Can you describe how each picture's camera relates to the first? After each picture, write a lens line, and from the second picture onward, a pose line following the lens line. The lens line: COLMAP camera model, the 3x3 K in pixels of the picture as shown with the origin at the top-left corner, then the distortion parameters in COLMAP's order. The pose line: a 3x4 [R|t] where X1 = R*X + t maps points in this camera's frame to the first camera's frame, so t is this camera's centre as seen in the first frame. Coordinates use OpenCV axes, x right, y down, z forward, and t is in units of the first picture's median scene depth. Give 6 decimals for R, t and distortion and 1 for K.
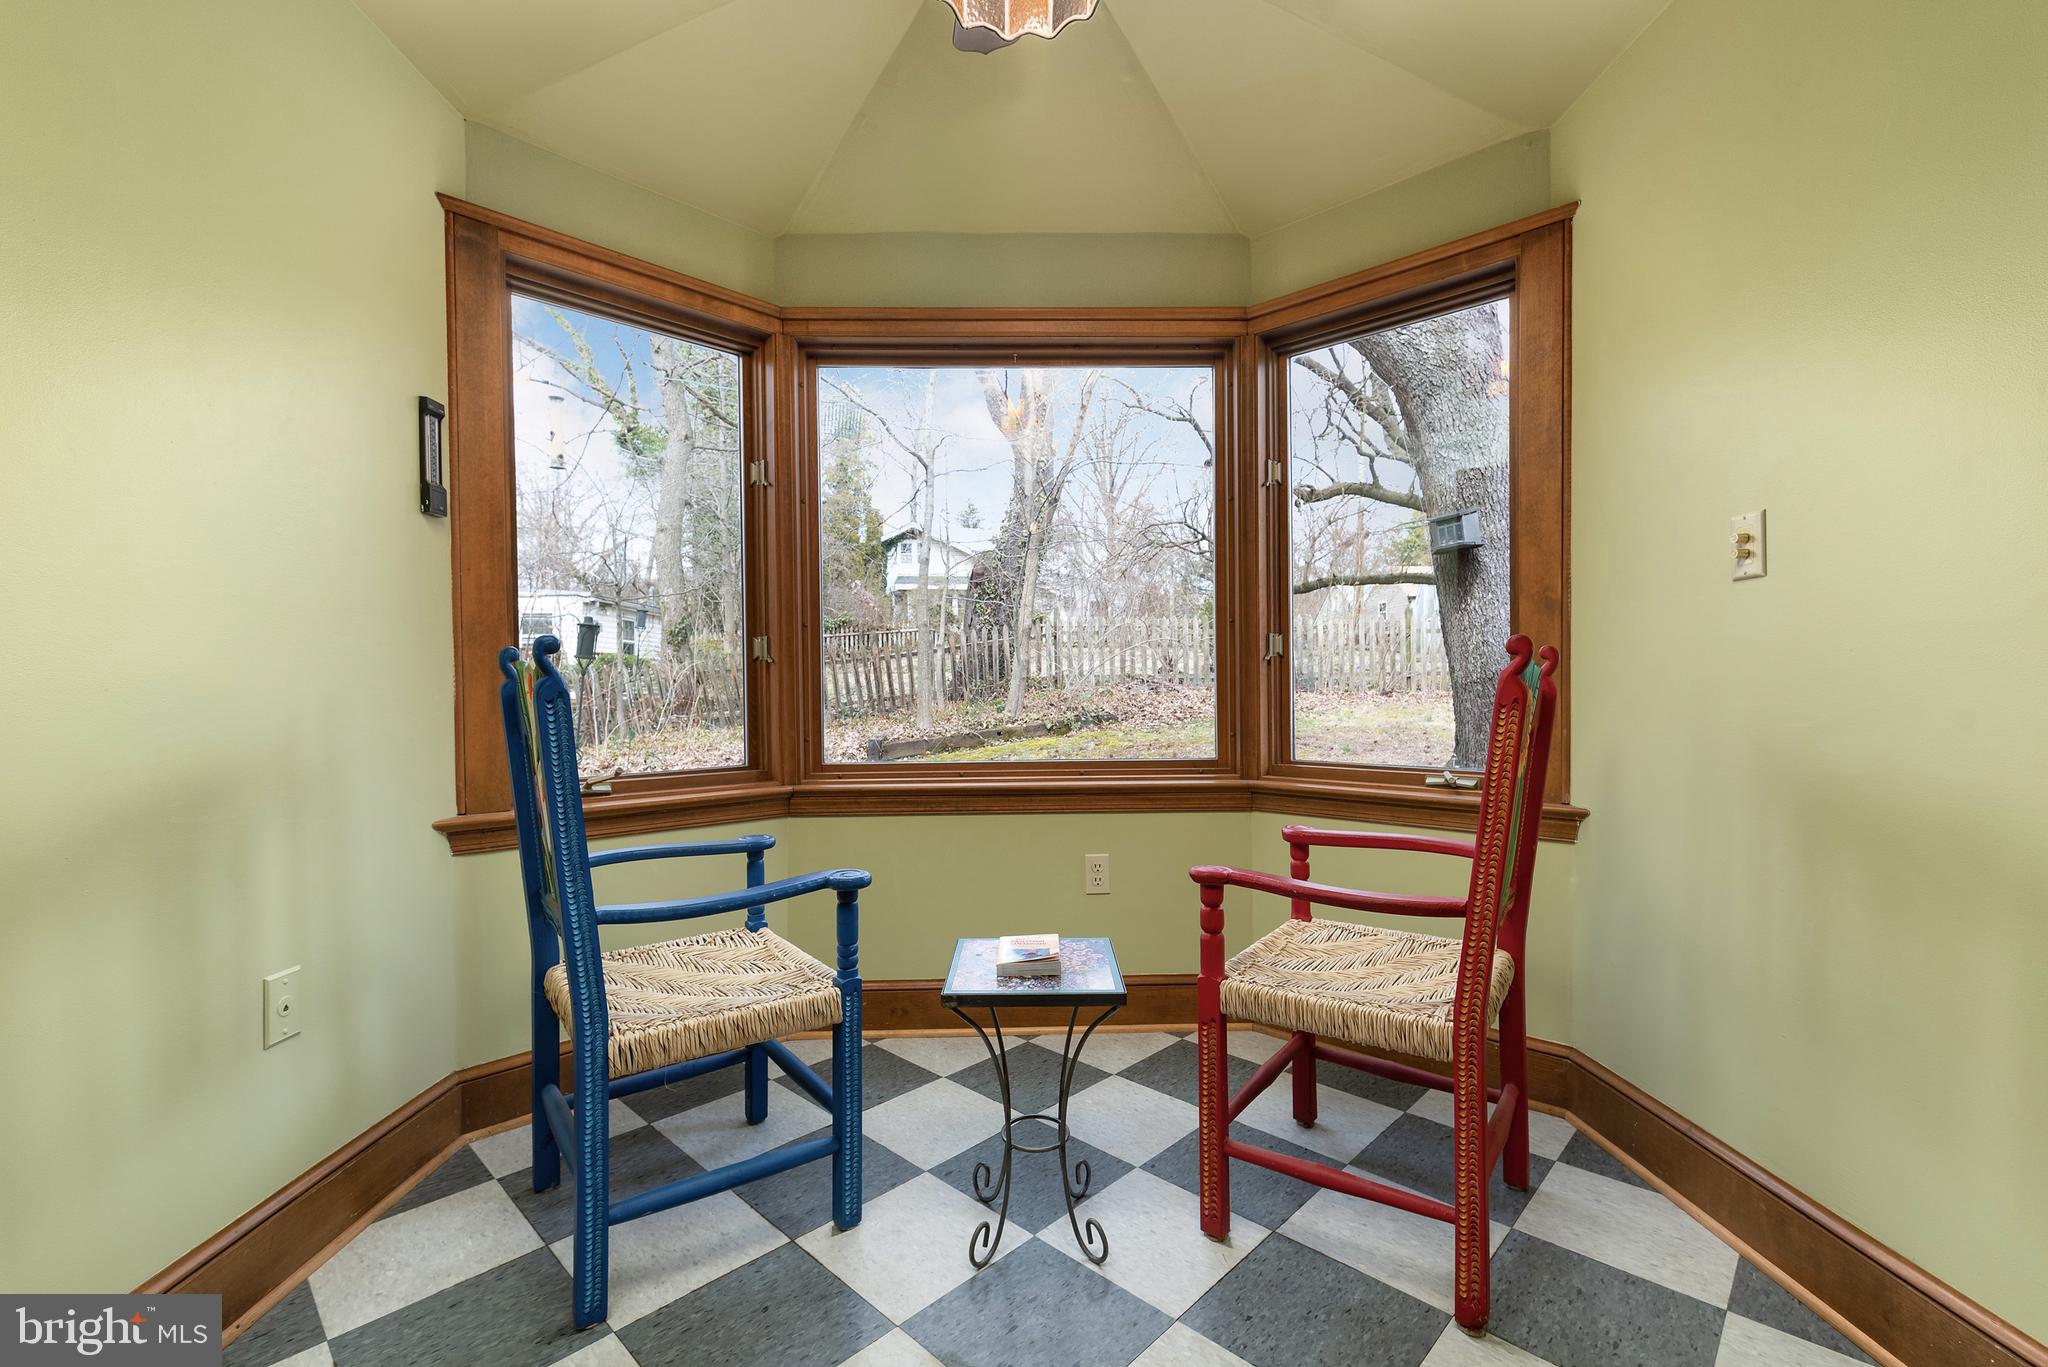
lens RADIAL K [[880.5, 0, 1024.0], [0, 880.5, 683.5], [0, 0, 1]] dist [-0.000424, -0.000078]
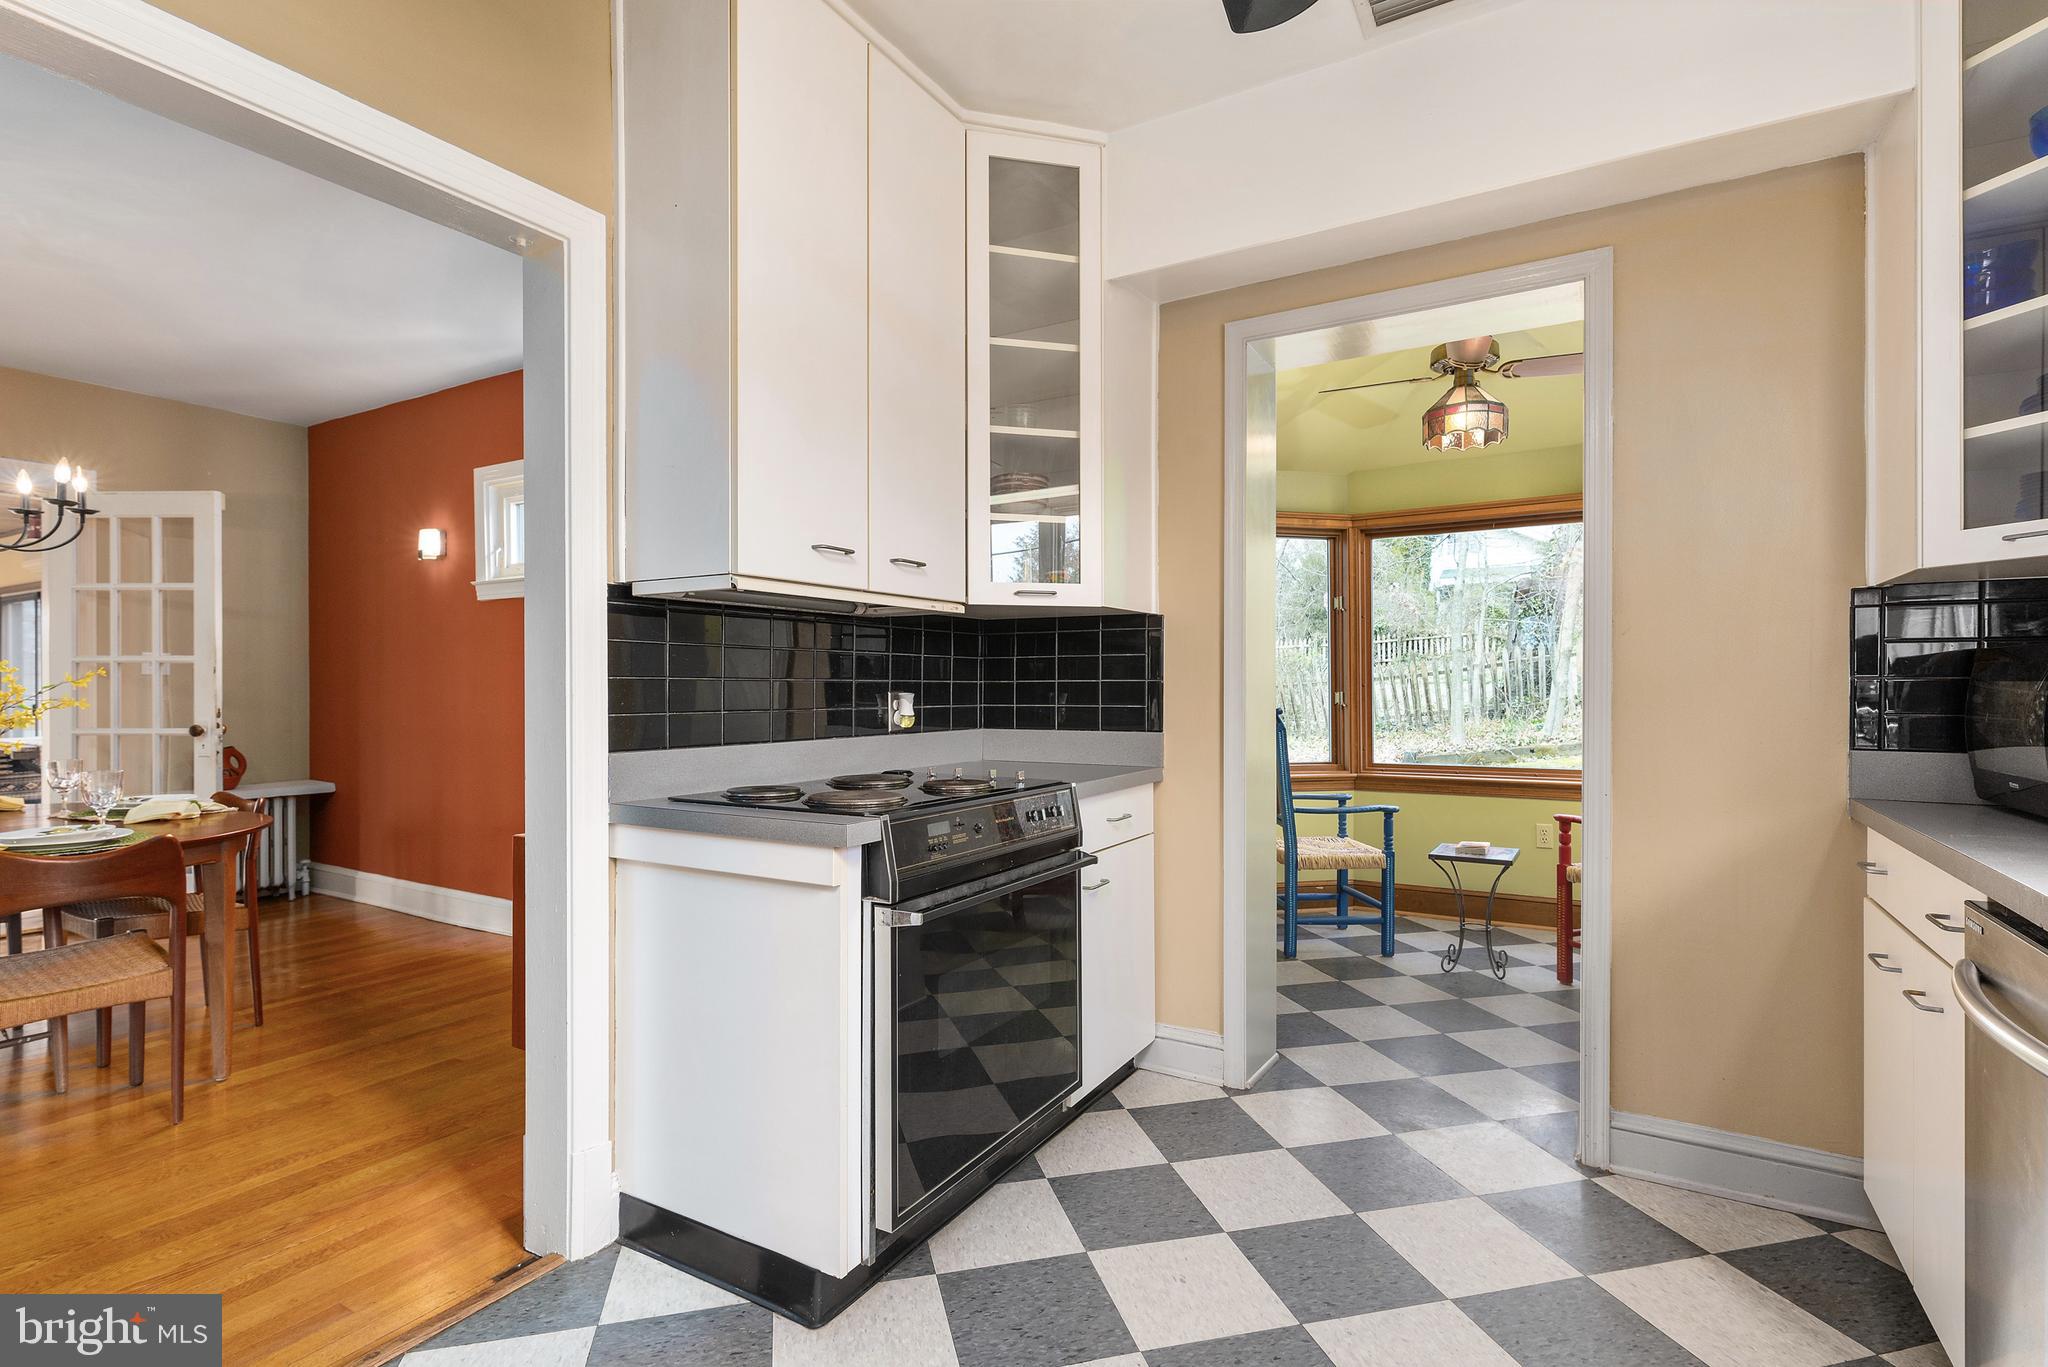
lens RADIAL K [[972.9, 0, 1024.0], [0, 972.9, 683.5], [0, 0, 1]] dist [-0.000472, -0.000023]
pose [[0.851786, 0.007540, -0.523835, 0.060606], [-0.009224, 0.999957, -0.000606, -0.018180], [0.523808, 0.005348, 0.851819, -0.318555]]
